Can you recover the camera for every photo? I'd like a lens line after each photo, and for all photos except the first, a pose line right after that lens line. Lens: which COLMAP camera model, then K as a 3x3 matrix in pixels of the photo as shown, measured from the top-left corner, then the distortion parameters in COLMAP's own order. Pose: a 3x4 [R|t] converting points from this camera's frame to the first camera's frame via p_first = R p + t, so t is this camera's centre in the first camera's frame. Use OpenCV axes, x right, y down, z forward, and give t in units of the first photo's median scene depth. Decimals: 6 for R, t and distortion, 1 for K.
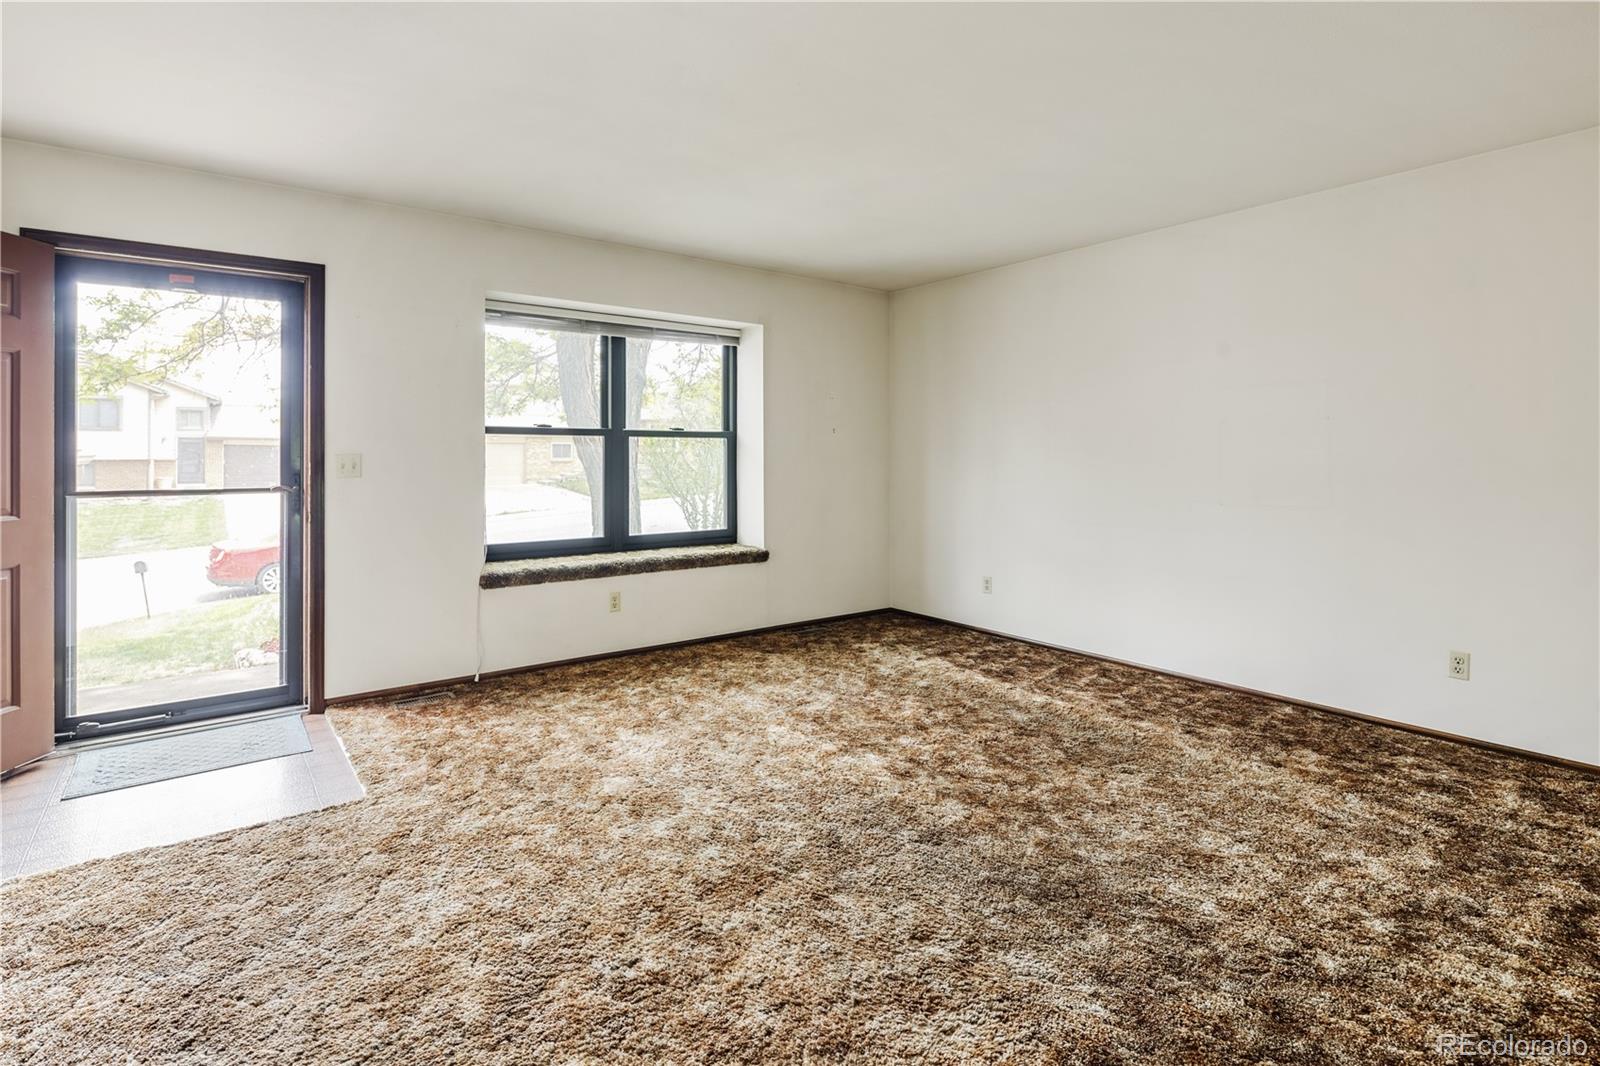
lens RADIAL K [[784.4, 0, 795.2], [0, 784.4, 458.4], [0, 0, 1]] dist [0.004729, -0.006223]
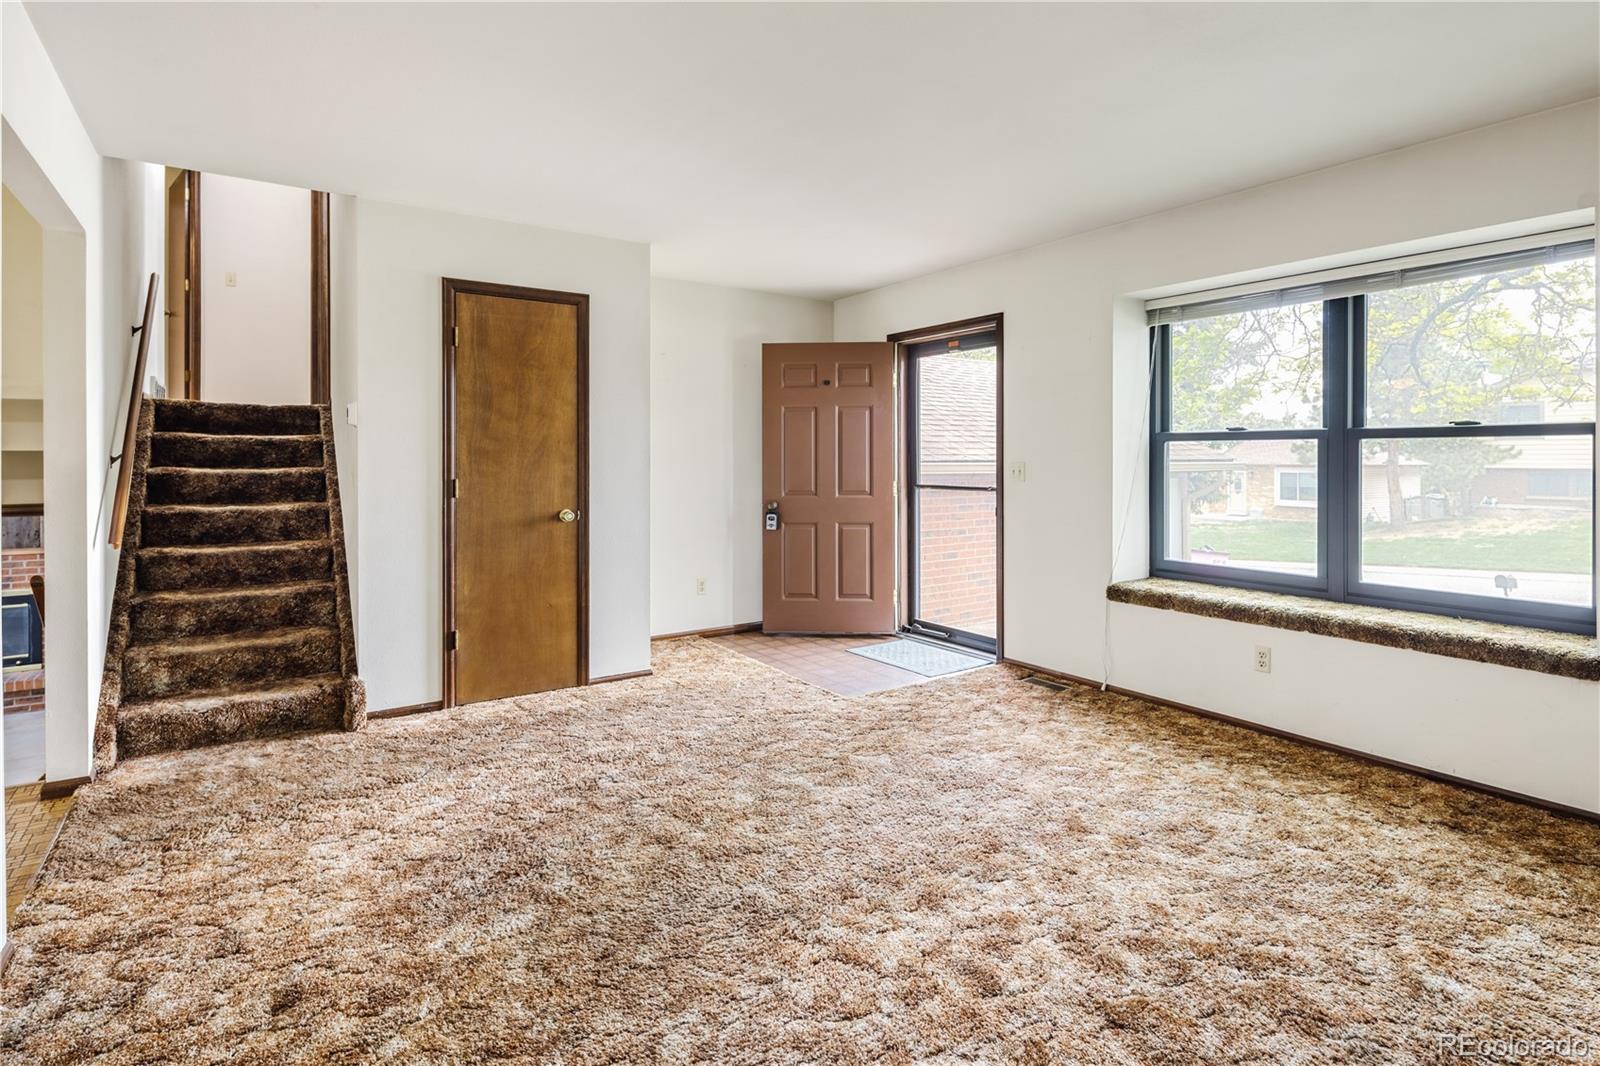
lens RADIAL K [[809.5, 0, 792.4], [0, 809.5, 459.8], [0, 0, 1]] dist [0.002786, -0.000846]
pose [[-0.064651, -0.000253, -0.997908, 0.647503], [-0.006862, 0.999976, 0.000191, -0.006592], [0.997884, 0.006860, -0.064651, 0.669957]]
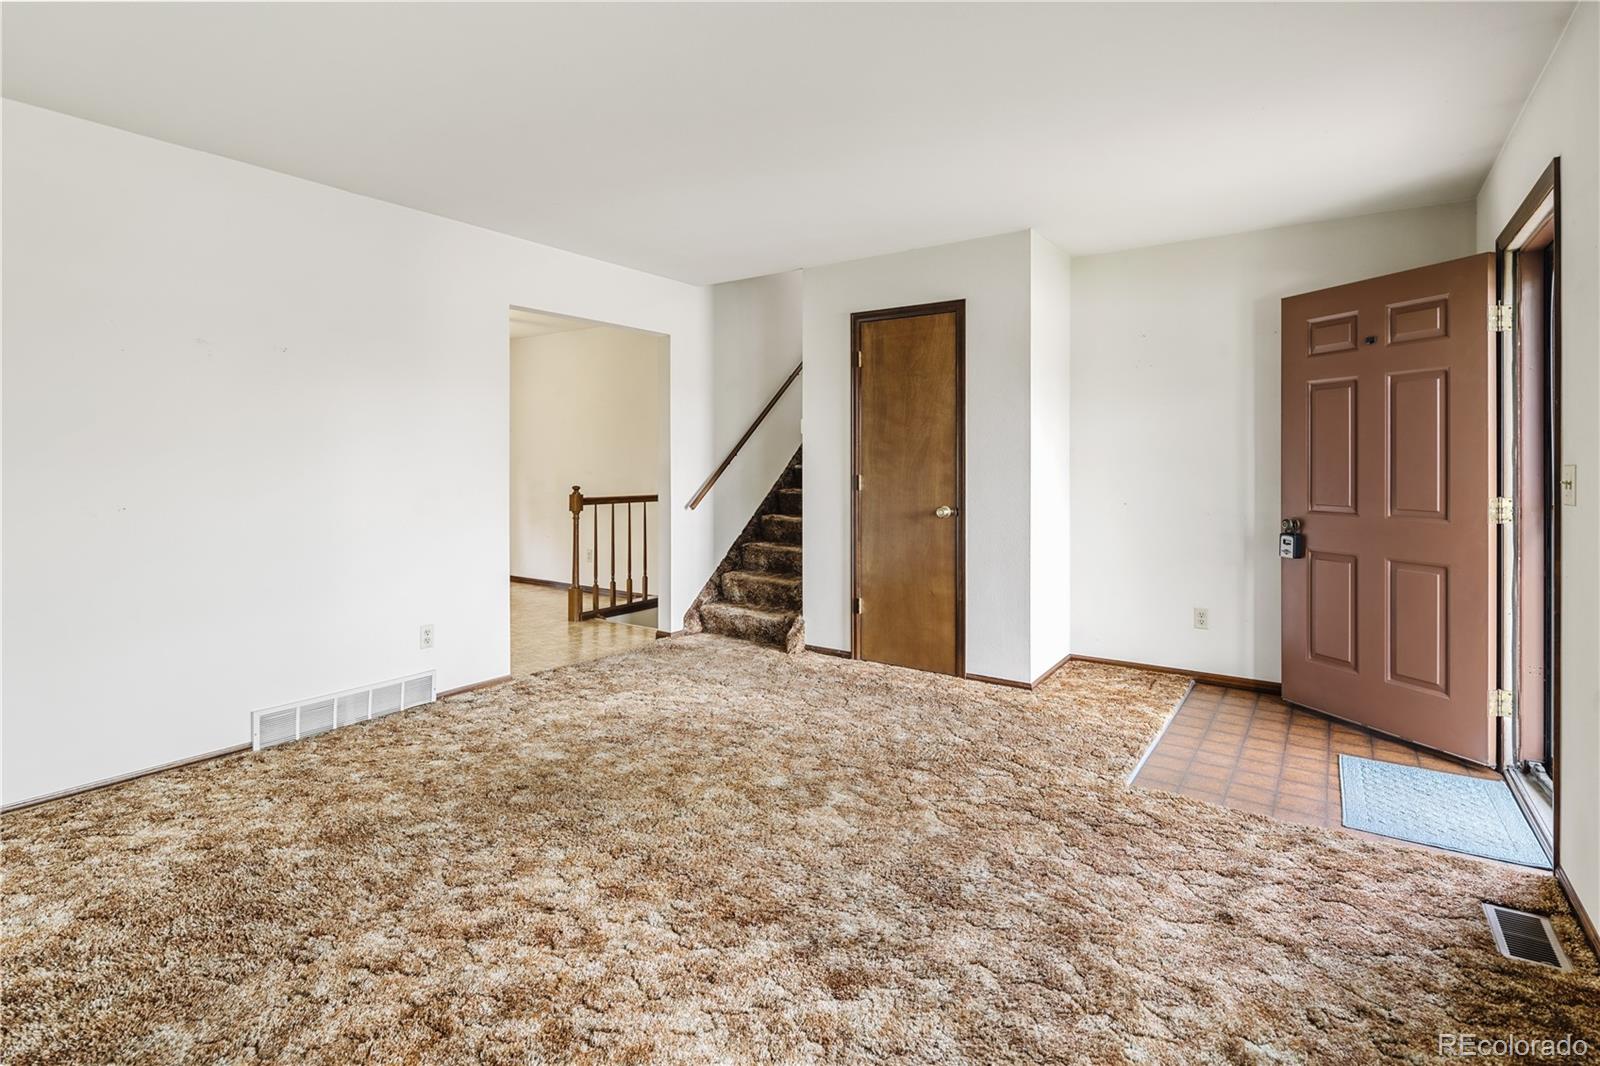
lens RADIAL K [[784.4, 0, 795.2], [0, 784.4, 458.4], [0, 0, 1]] dist [0.004729, -0.006223]
pose [[-0.959855, -0.002980, -0.280482, 0.125086], [-0.004002, 0.999987, 0.003069, -0.008275], [0.280469, 0.004069, -0.959854, 1.282654]]
